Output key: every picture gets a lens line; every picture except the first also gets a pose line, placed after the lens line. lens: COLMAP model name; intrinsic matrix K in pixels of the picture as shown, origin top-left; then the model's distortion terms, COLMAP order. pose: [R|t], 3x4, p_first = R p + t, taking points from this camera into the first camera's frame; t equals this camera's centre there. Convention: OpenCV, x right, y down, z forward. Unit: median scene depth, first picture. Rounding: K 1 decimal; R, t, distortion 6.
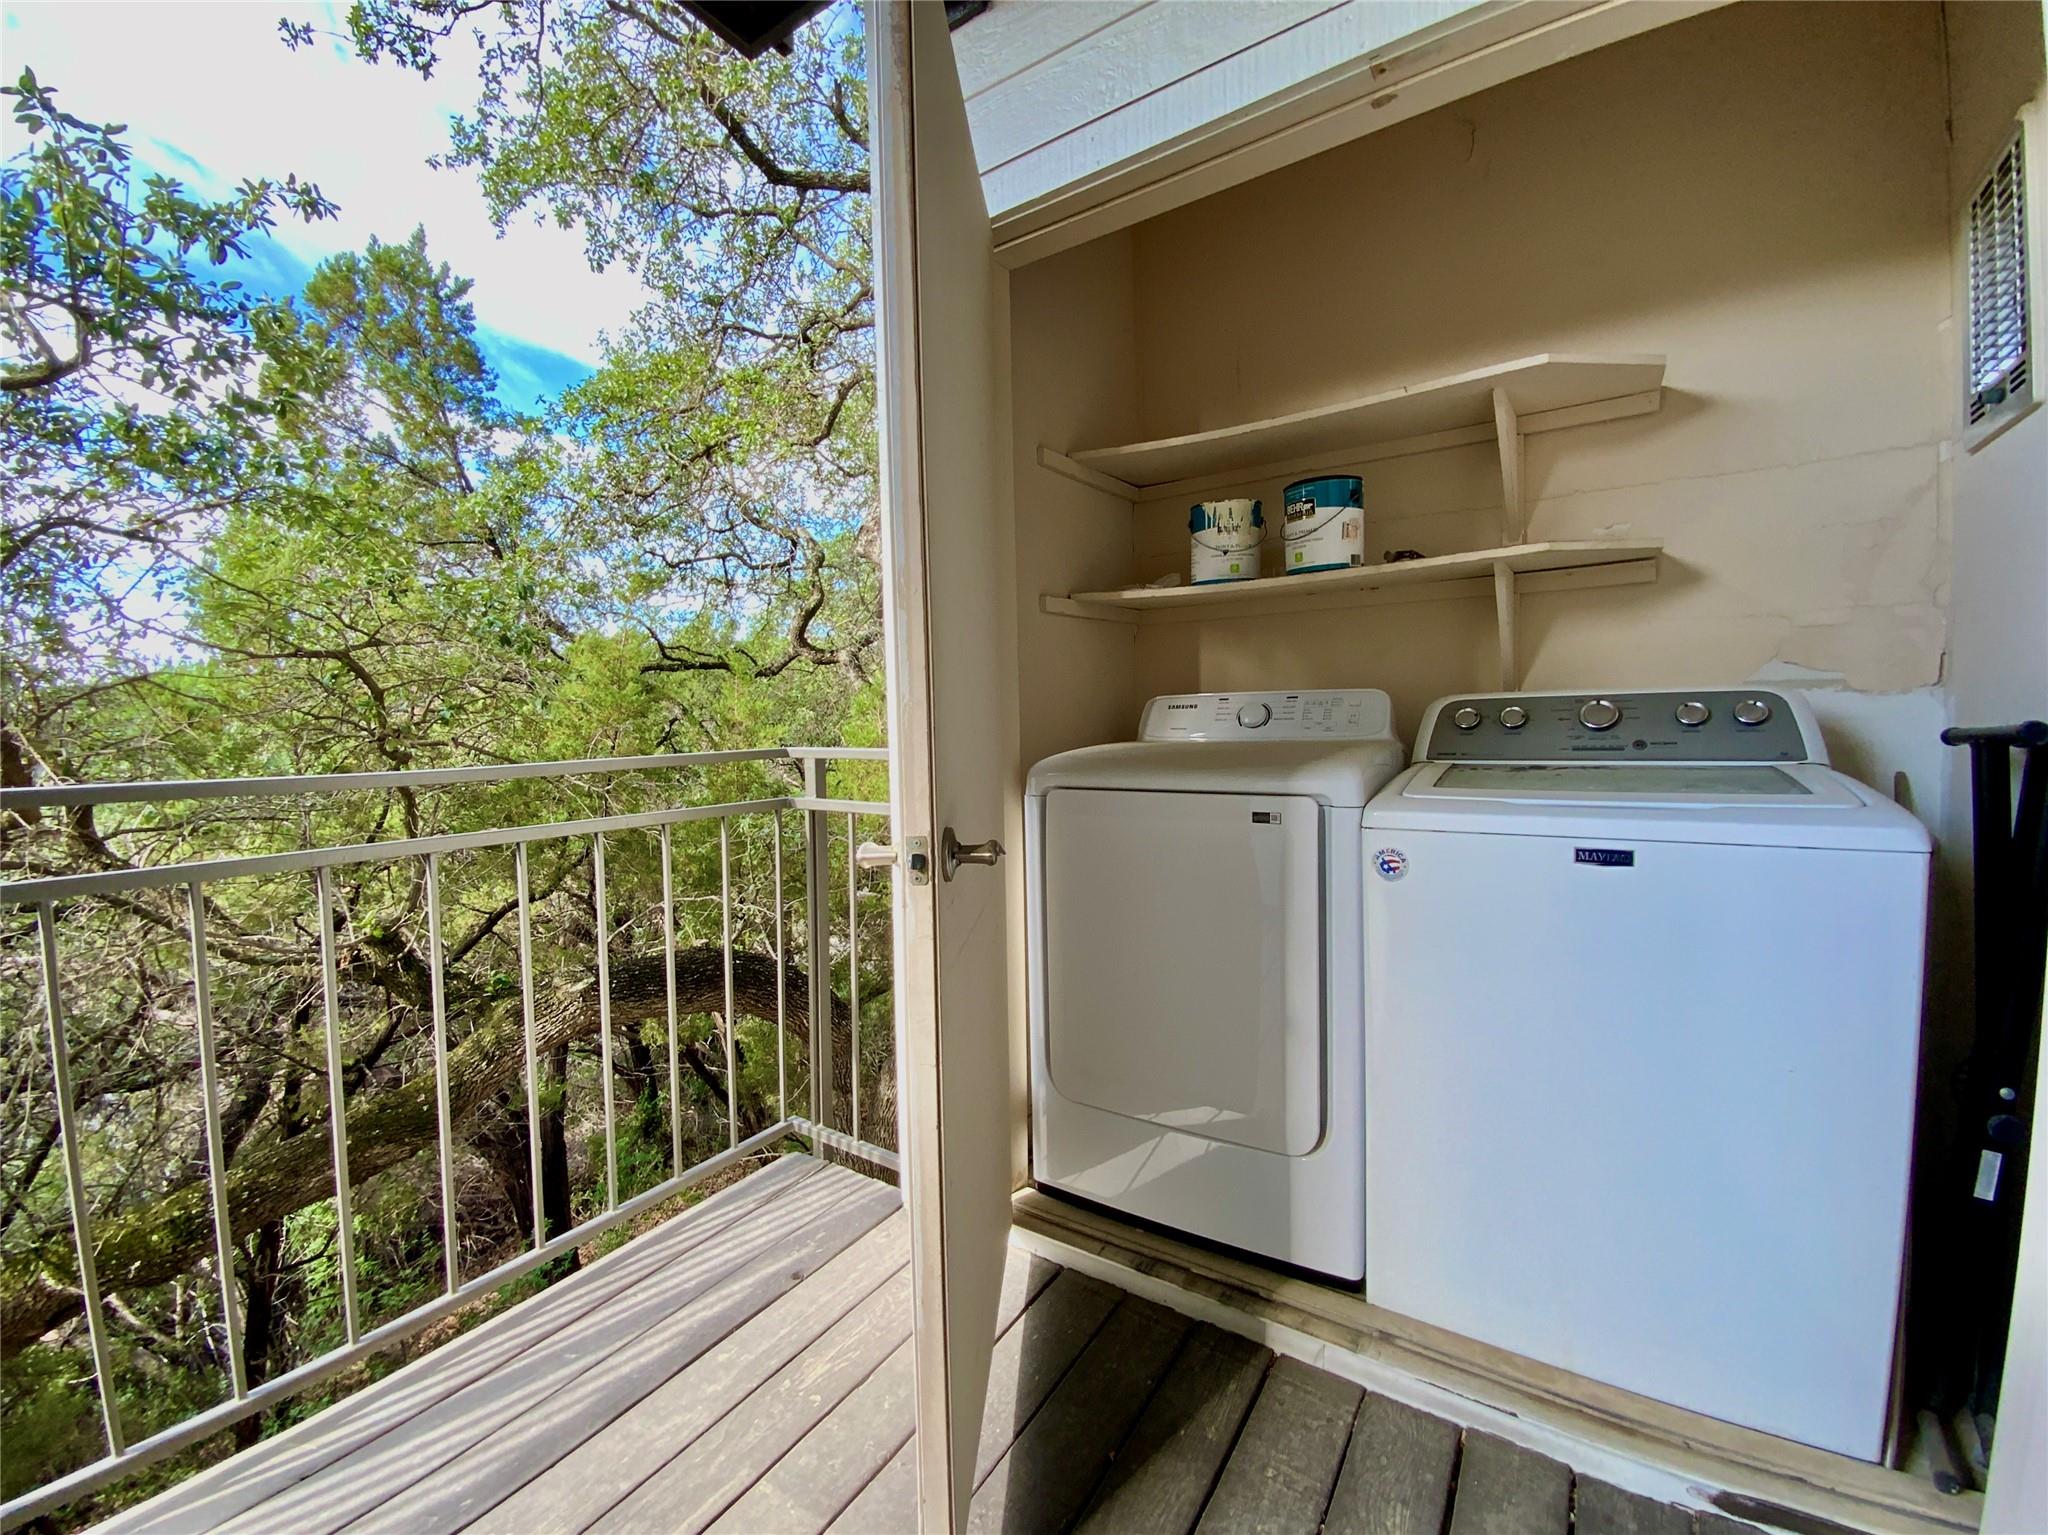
lens RADIAL K [[837.4, 0, 1024.0], [0, 837.4, 767.5], [0, 0, 1]] dist [0.008099, -0.013345]
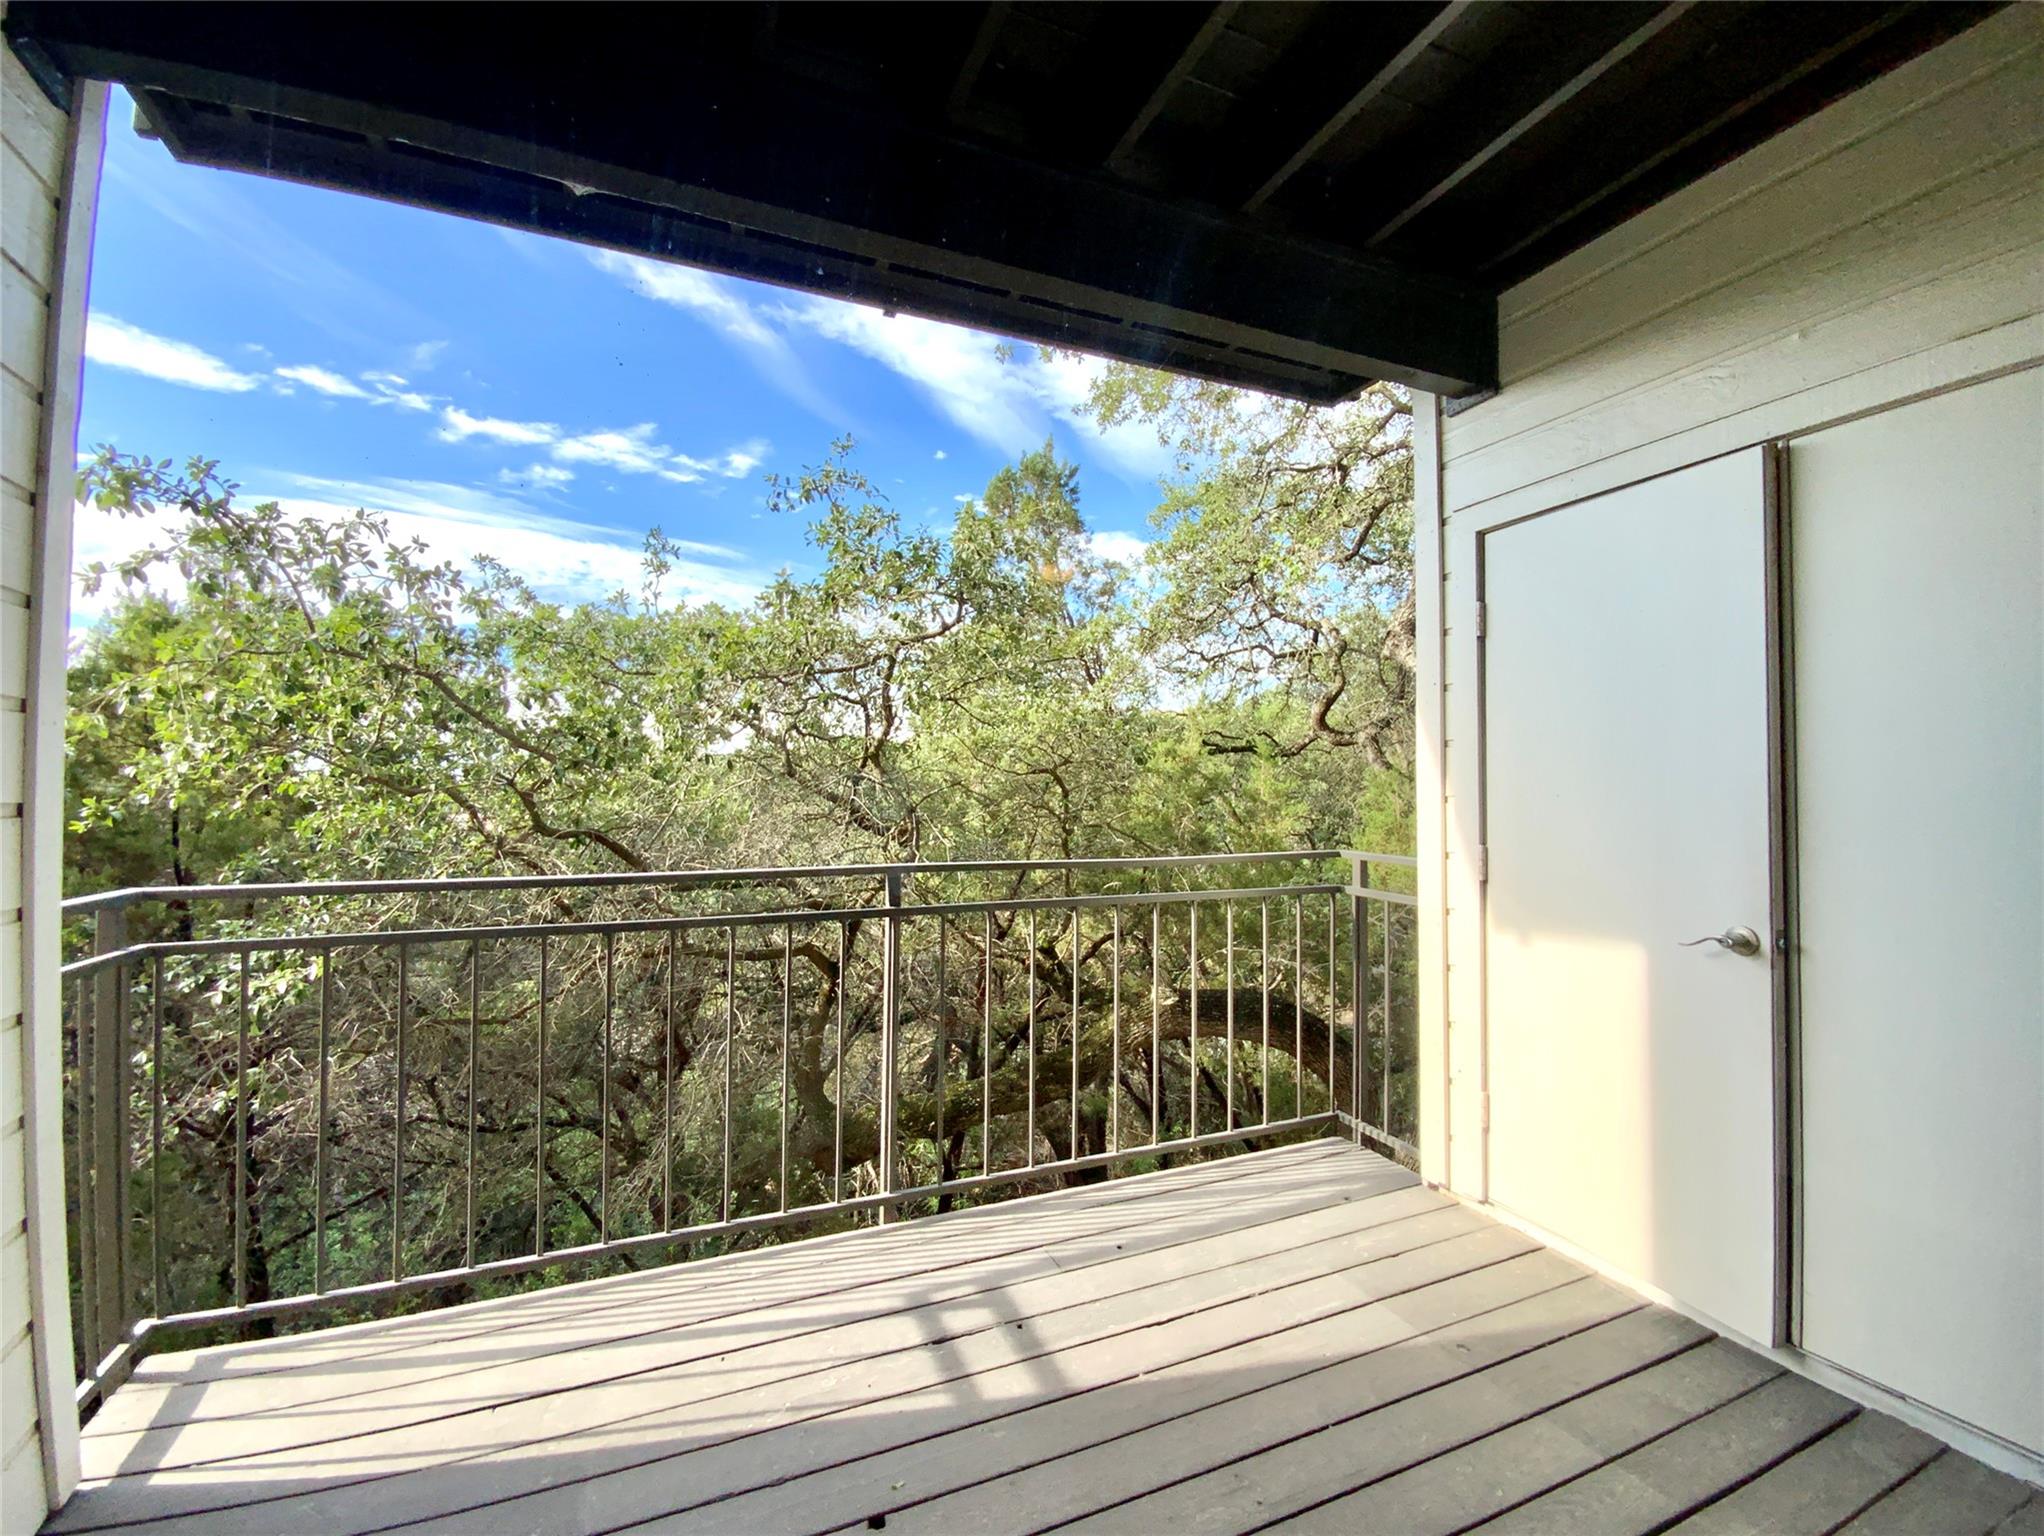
lens RADIAL K [[835.8, 0, 1022.0], [0, 835.8, 768.0], [0, 0, 1]] dist [0.008099, -0.013345]
pose [[0.831338, 0.012471, -0.555627, 0.014025], [-0.054711, 0.996729, -0.059489, -0.011525], [0.553067, 0.079855, 0.829301, -0.117220]]
